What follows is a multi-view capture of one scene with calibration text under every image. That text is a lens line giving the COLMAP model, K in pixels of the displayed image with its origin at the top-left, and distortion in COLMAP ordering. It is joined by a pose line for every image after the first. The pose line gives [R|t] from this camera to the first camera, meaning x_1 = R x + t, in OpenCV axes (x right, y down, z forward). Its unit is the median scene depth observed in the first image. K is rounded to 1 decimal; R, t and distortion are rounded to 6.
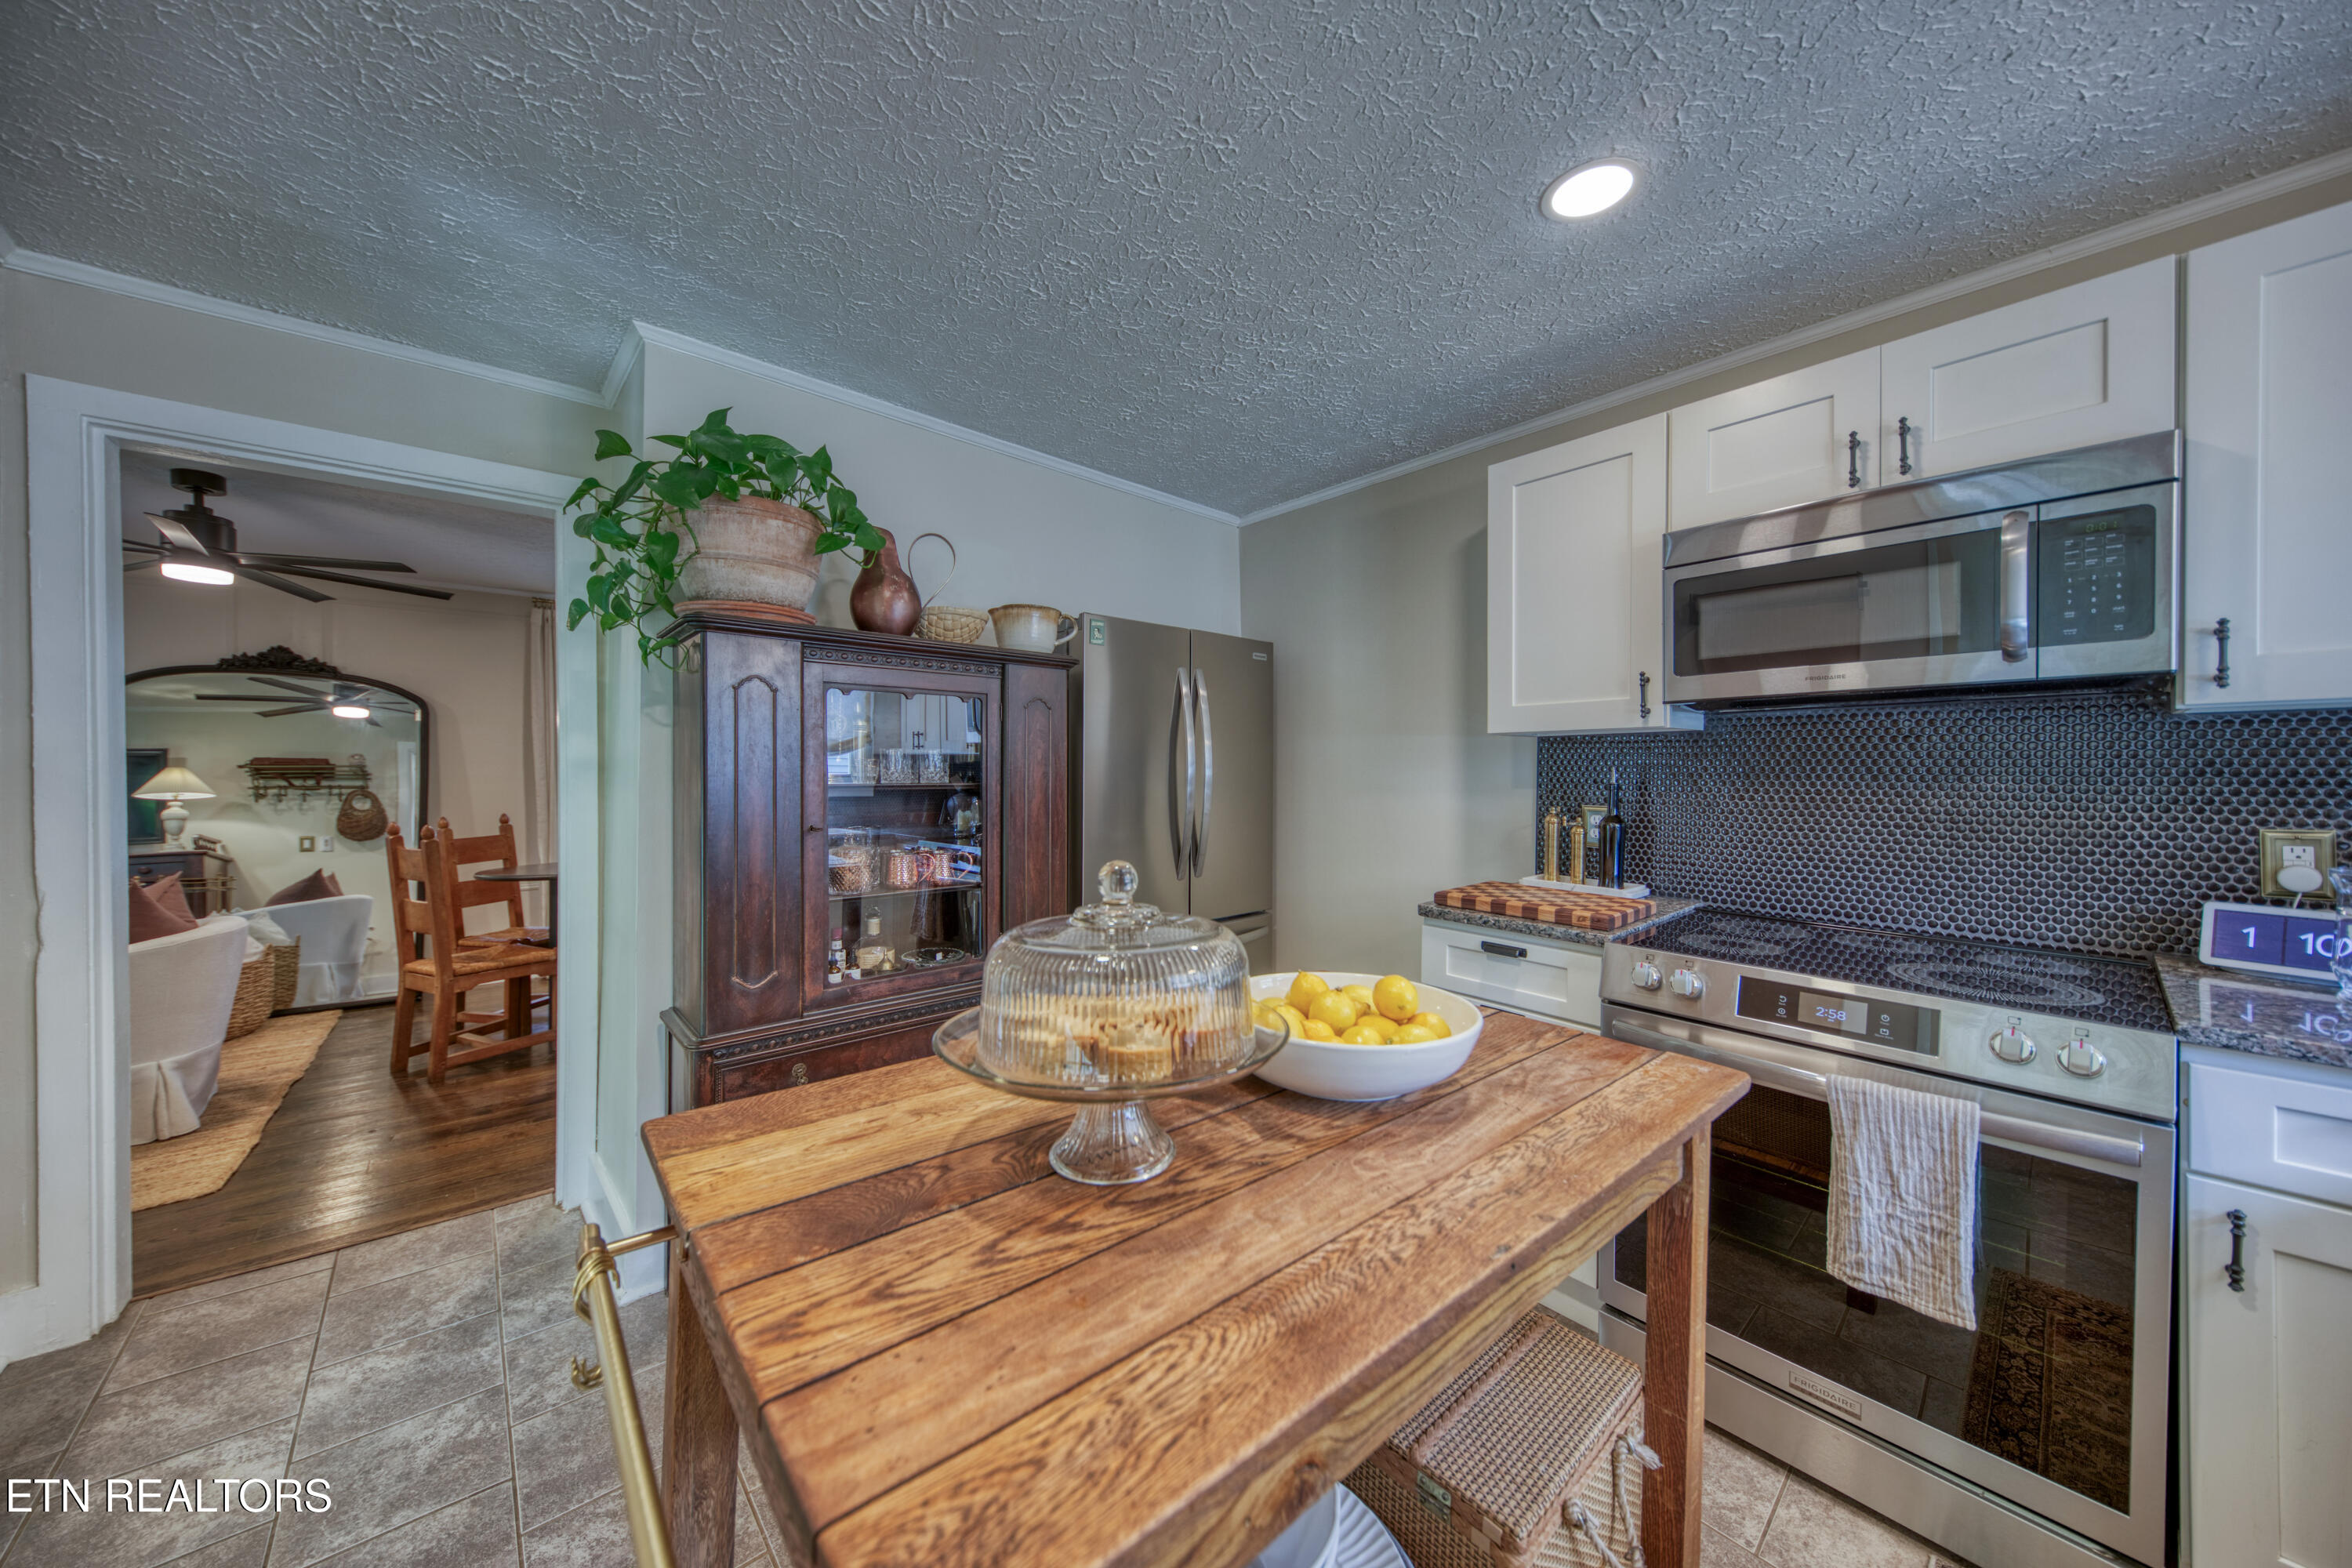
lens RADIAL K [[802.0, 0, 1176.0], [0, 802.0, 777.3], [0, 0, 1]] dist [0.000638, -0.000157]
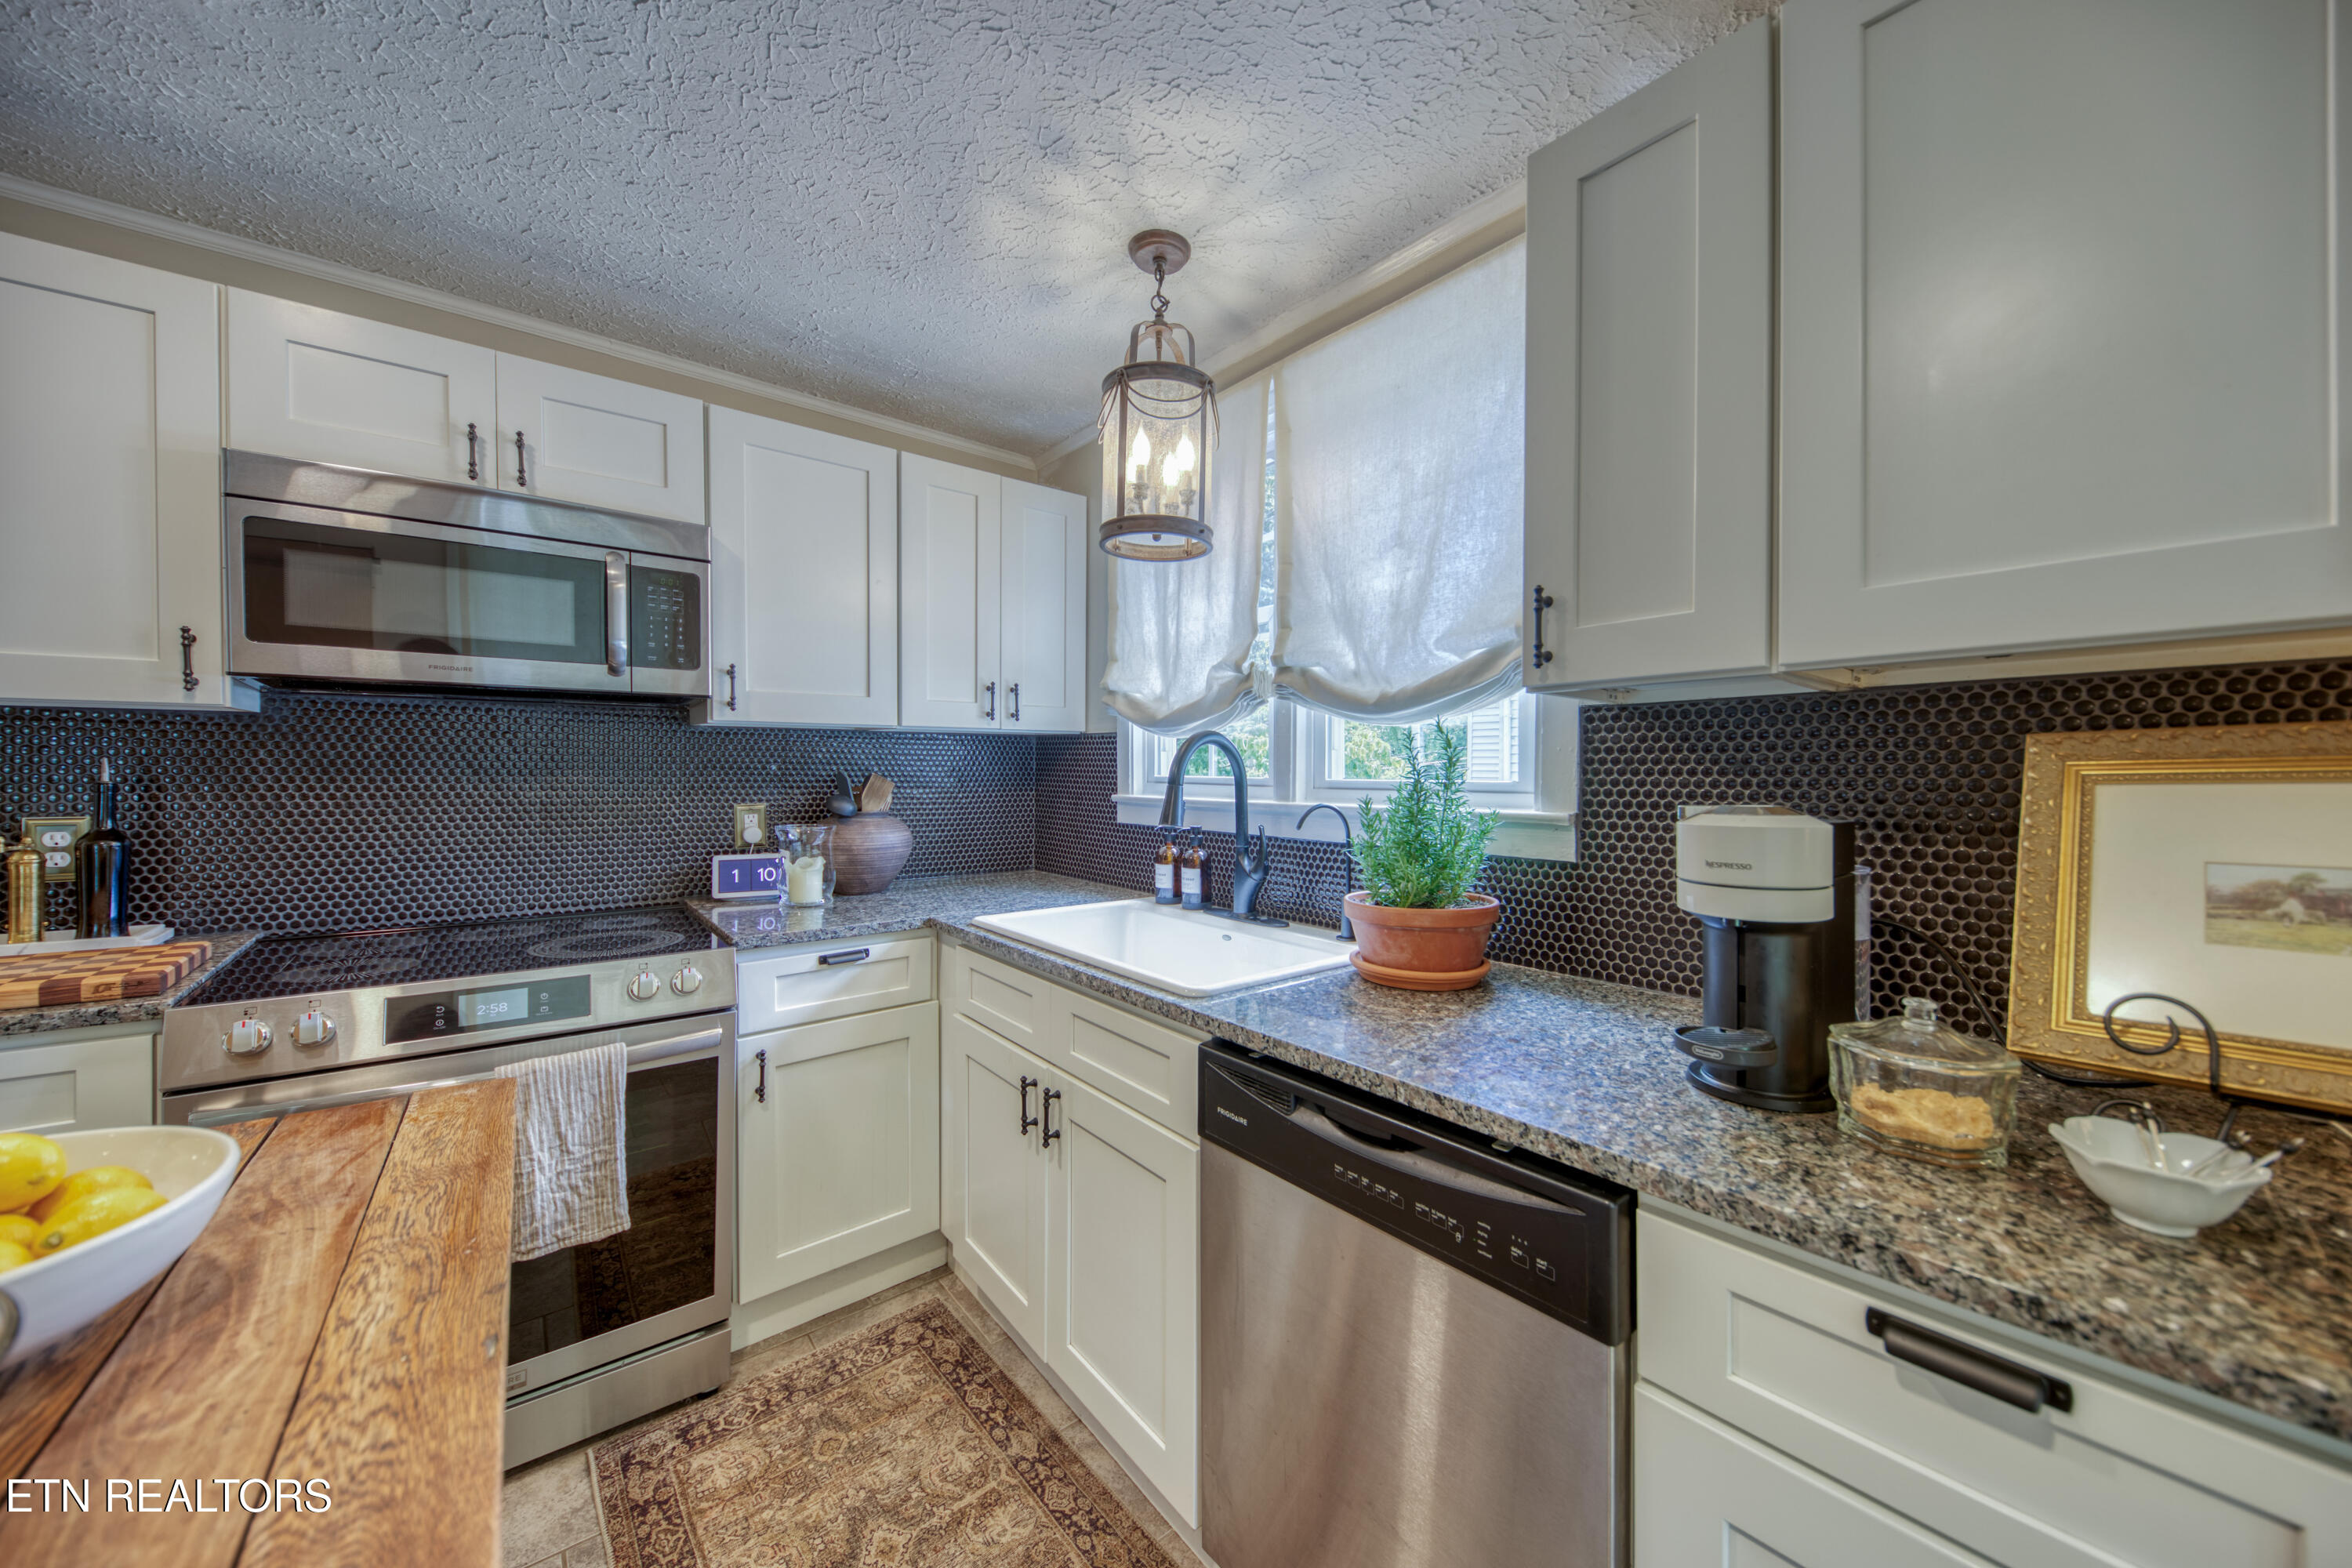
lens RADIAL K [[825.2, 0, 1189.8], [0, 825.2, 779.8], [0, 0, 1]] dist [0.000621, -0.005214]
pose [[0.011691, -0.016229, 0.999800, -0.174699], [0.003535, 0.999863, 0.016189, -0.003729], [-0.999925, 0.003345, 0.011747, 0.105650]]
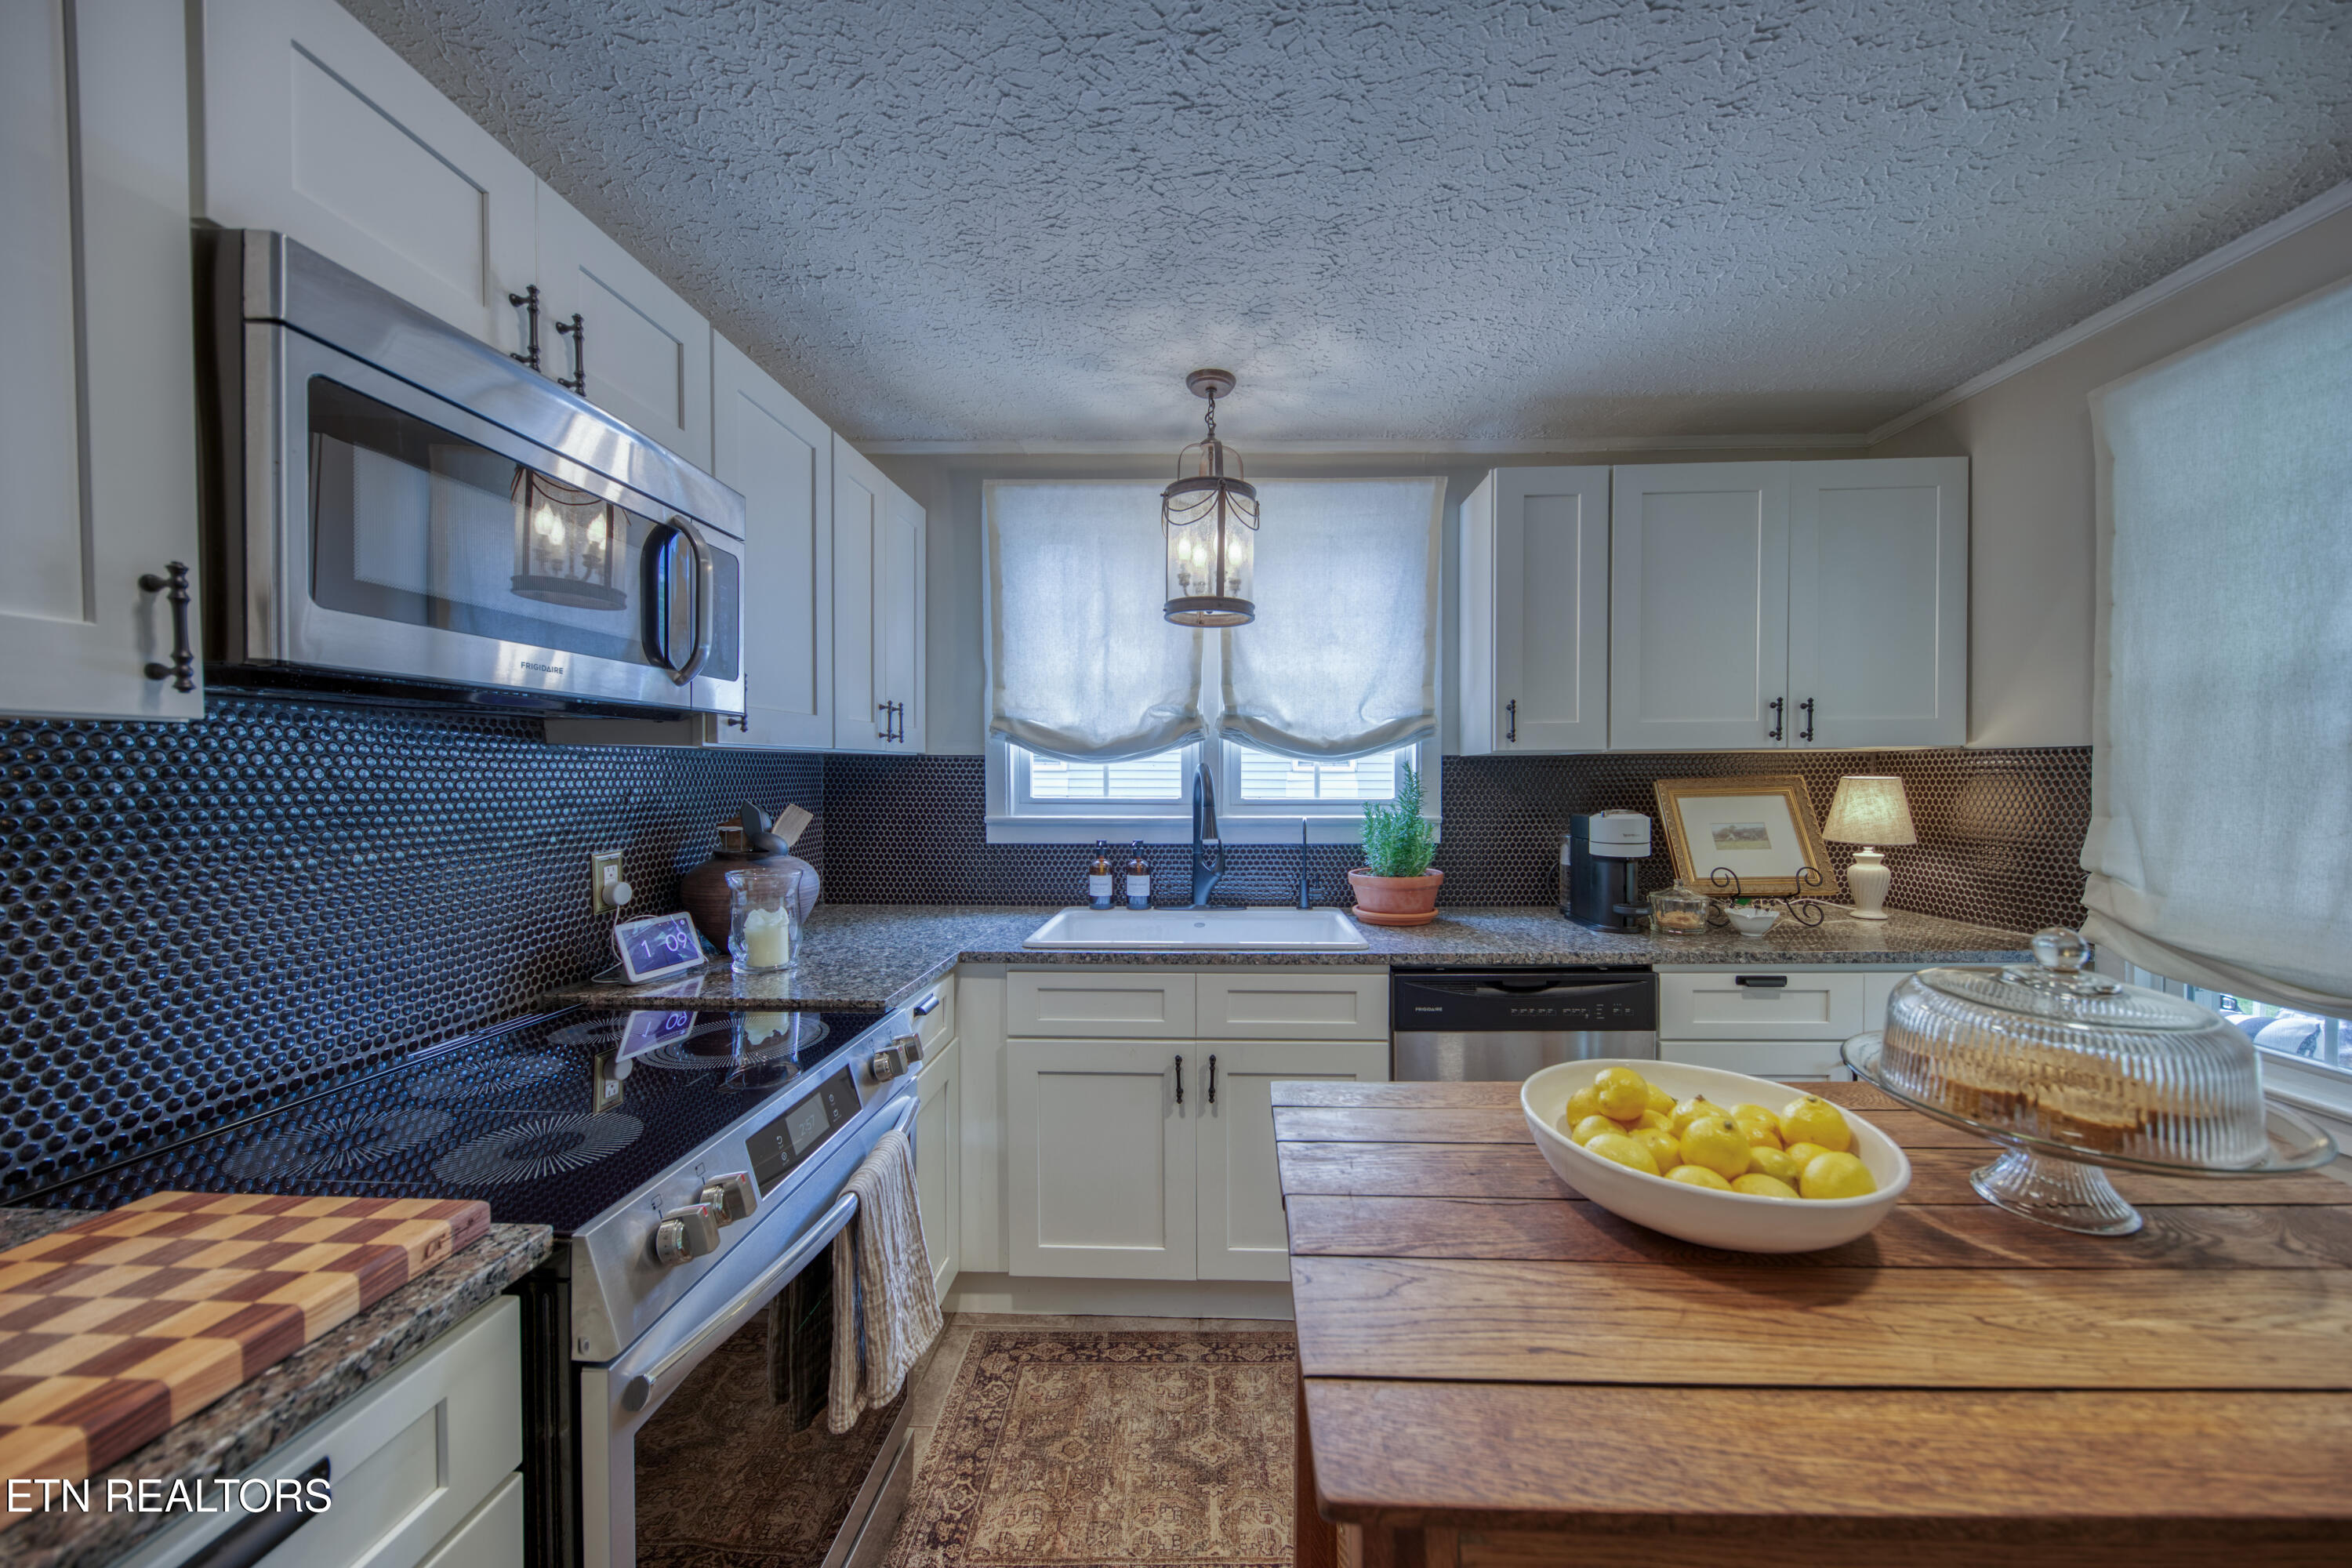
lens RADIAL K [[830.0, 0, 1198.9], [0, 830.0, 799.3], [0, 0, 1]] dist [0.012713, -0.007817]
pose [[-0.740838, -0.027085, 0.671138, -0.010013], [0.001826, 0.999102, 0.042336, -0.050528], [-0.671682, 0.032590, -0.740123, 1.168328]]
